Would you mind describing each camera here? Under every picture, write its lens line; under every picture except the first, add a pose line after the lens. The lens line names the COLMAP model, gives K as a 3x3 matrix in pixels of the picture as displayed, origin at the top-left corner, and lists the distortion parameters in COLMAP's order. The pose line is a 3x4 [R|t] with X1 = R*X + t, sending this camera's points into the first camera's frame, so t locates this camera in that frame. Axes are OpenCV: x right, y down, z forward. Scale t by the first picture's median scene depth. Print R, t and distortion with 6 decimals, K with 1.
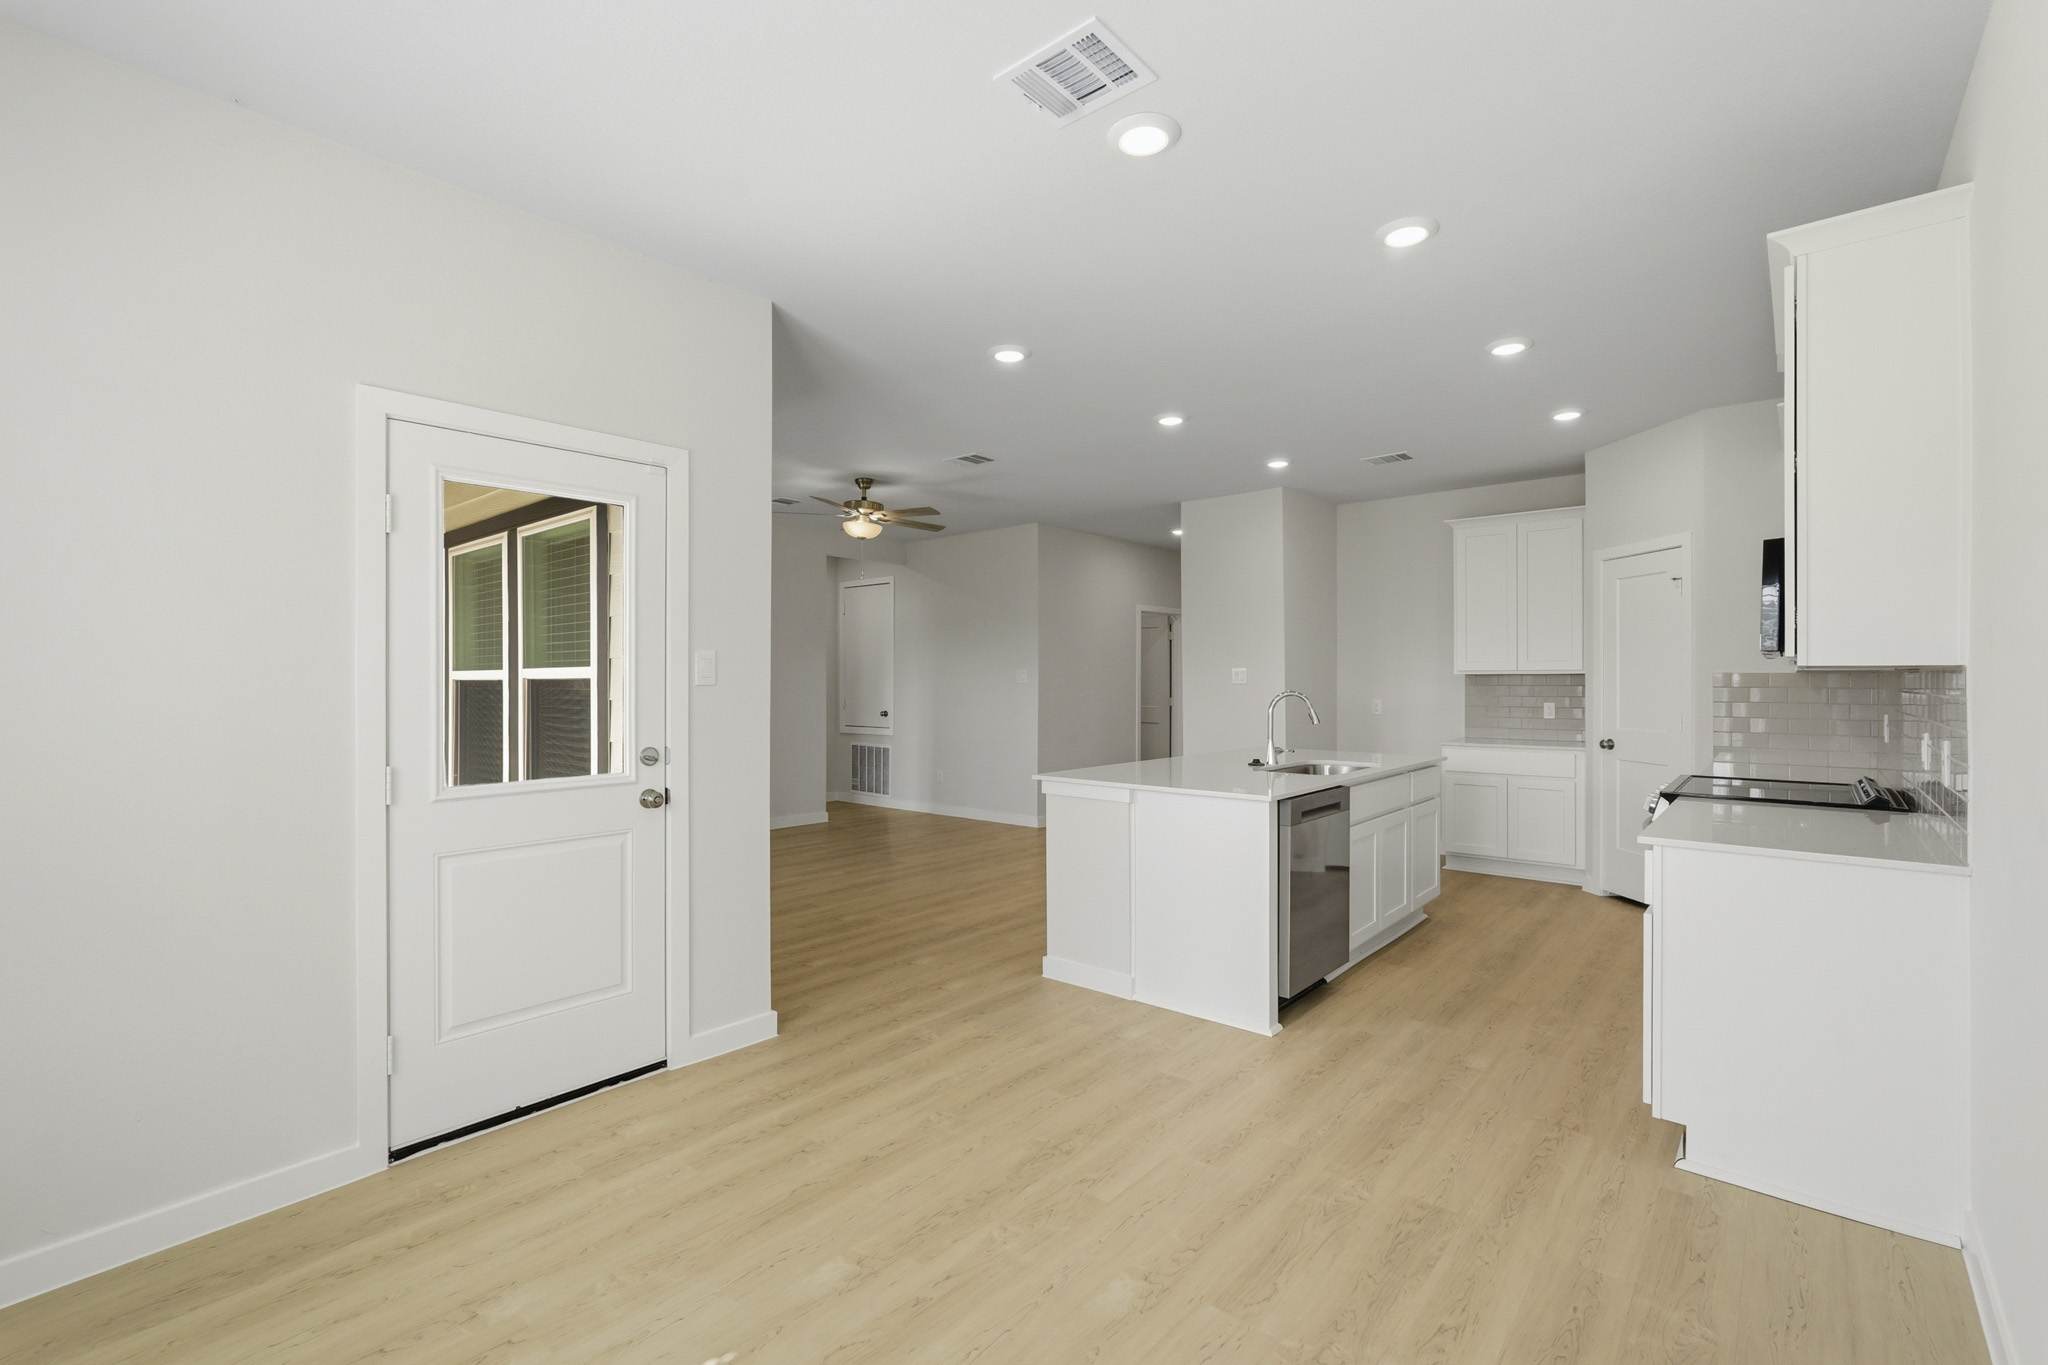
lens RADIAL K [[907.1, 0, 1022.6], [0, 907.1, 681.3], [0, 0, 1]] dist [-0.013619, 0.006171]
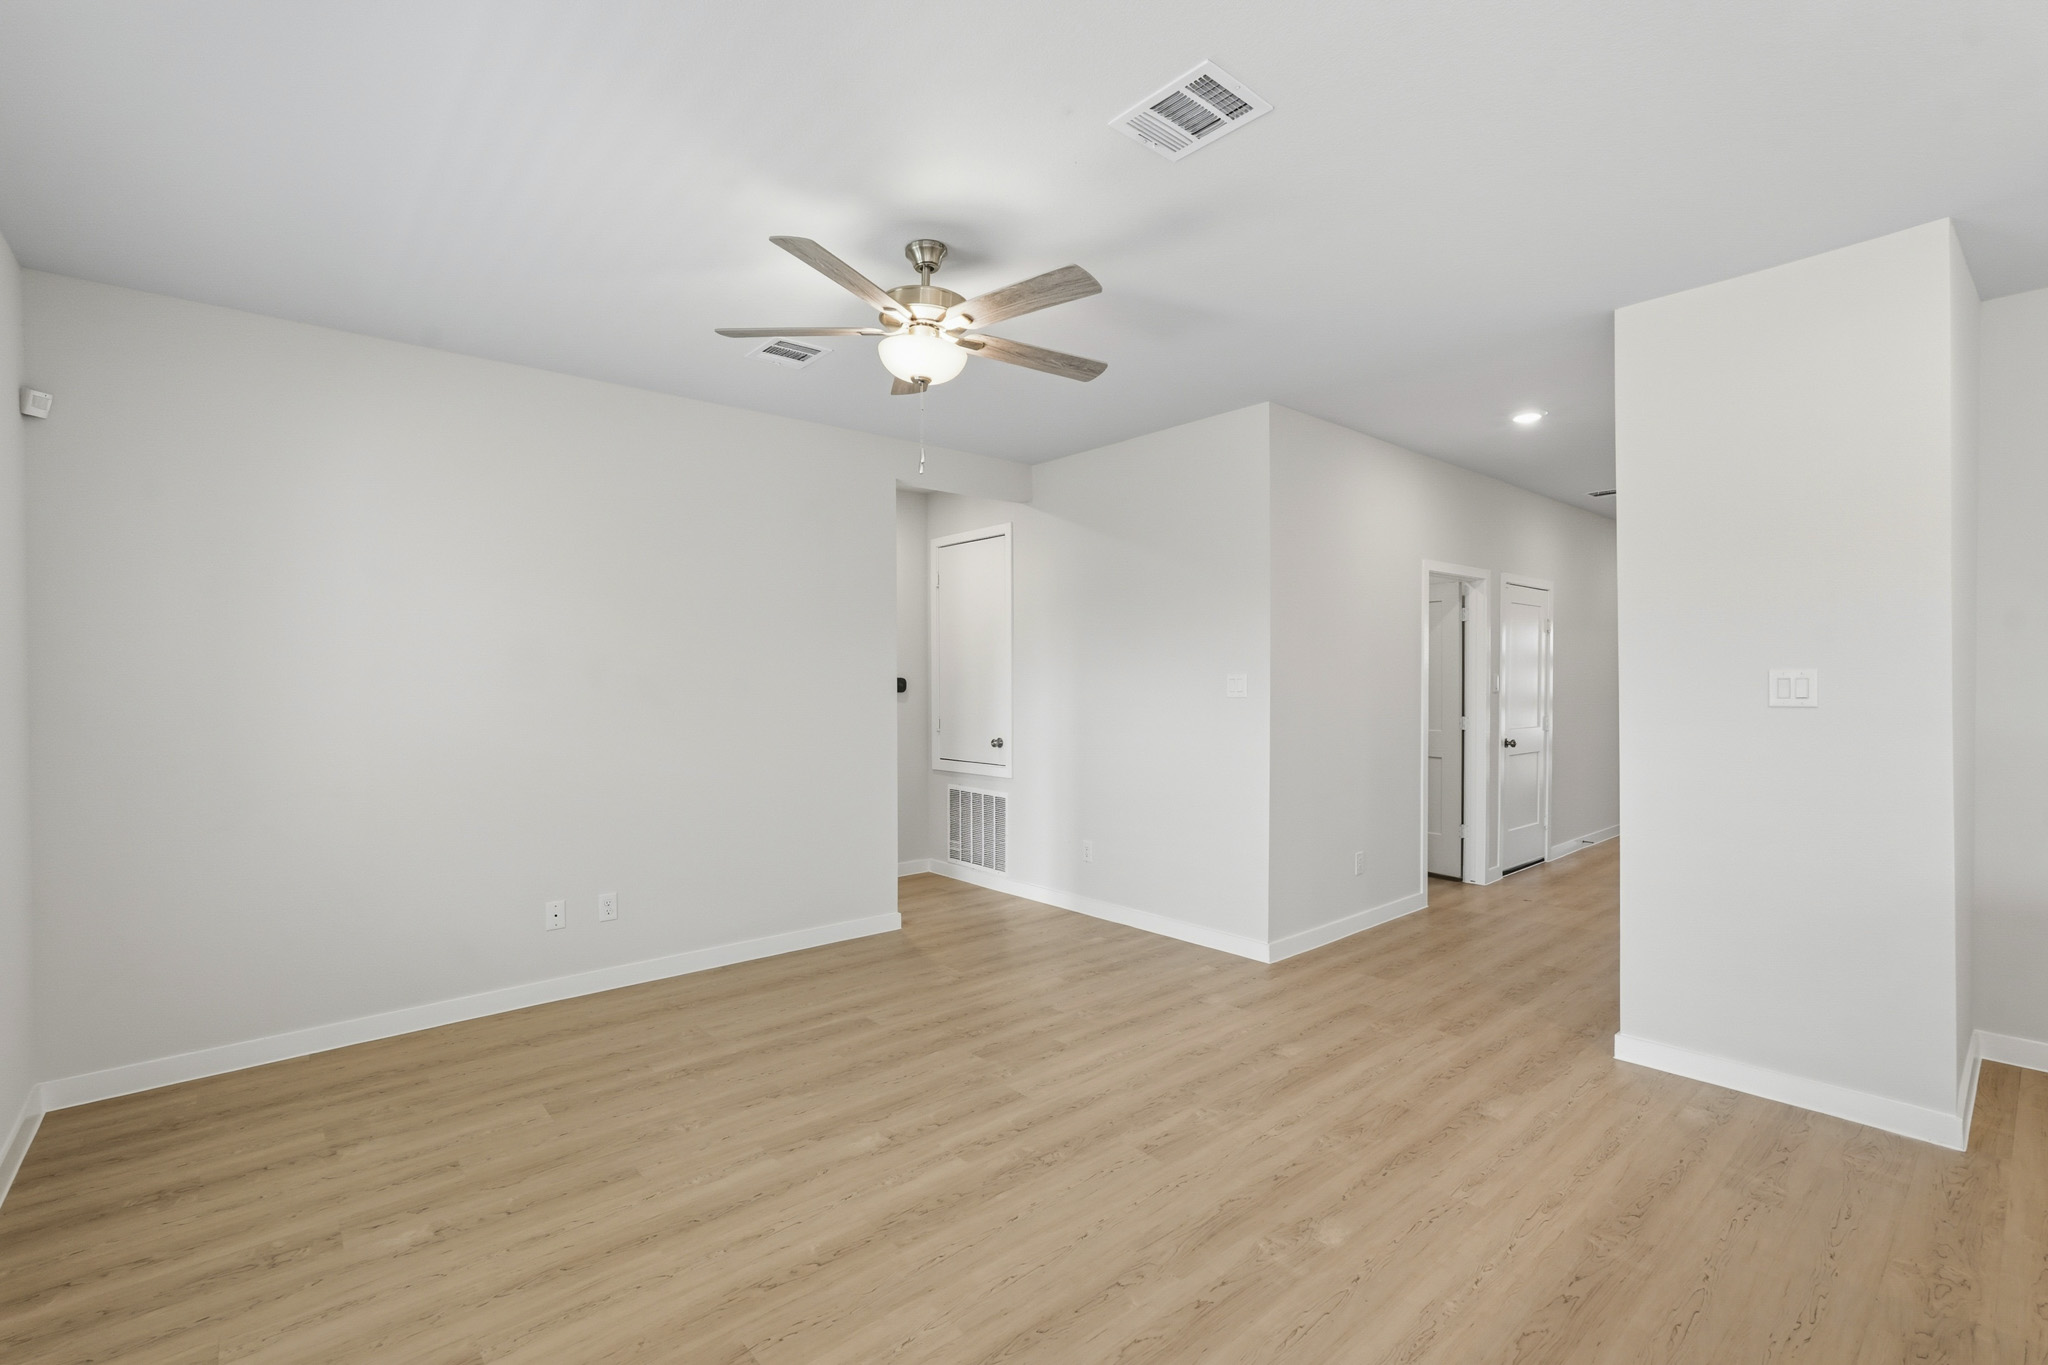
lens RADIAL K [[907.1, 0, 1016.7], [0, 907.1, 681.2], [0, 0, 1]] dist [-0.013619, 0.006171]
pose [[0.988161, -0.002765, -0.153397, -0.057561], [0.003099, 0.999993, 0.001941, -0.010827], [0.153391, -0.002393, 0.988163, 0.510384]]
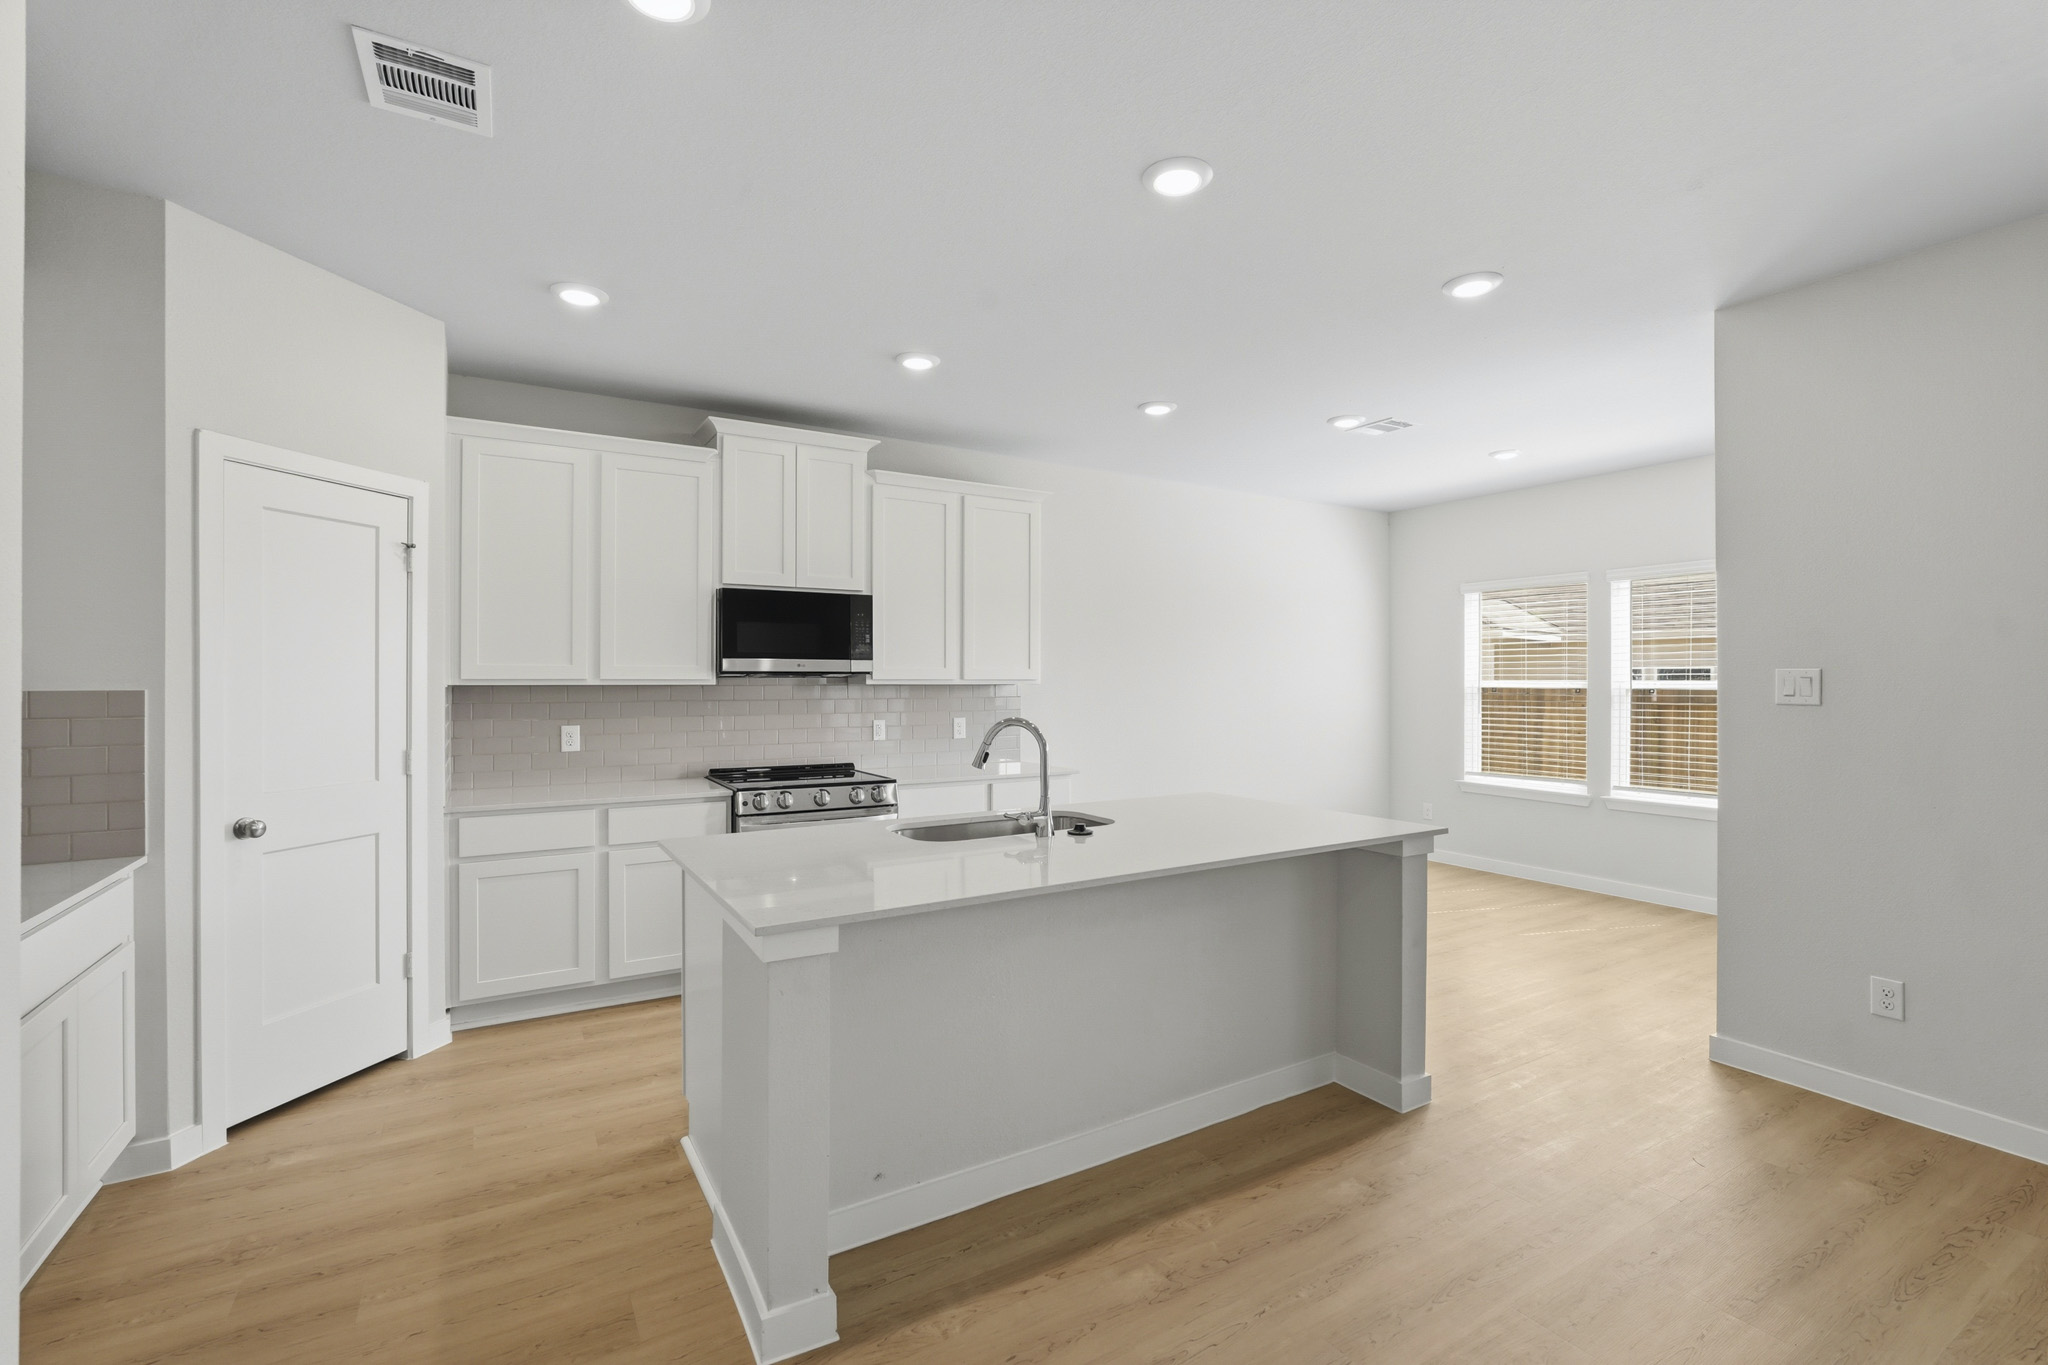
lens RADIAL K [[907.1, 0, 1017.7], [0, 907.1, 678.7], [0, 0, 1]] dist [-0.013619, 0.006171]
pose [[-0.948803, 0.000452, 0.315867, 0.062513], [0.001058, 0.999998, 0.001747, -0.011175], [-0.315866, 0.001991, -0.948802, 1.040166]]
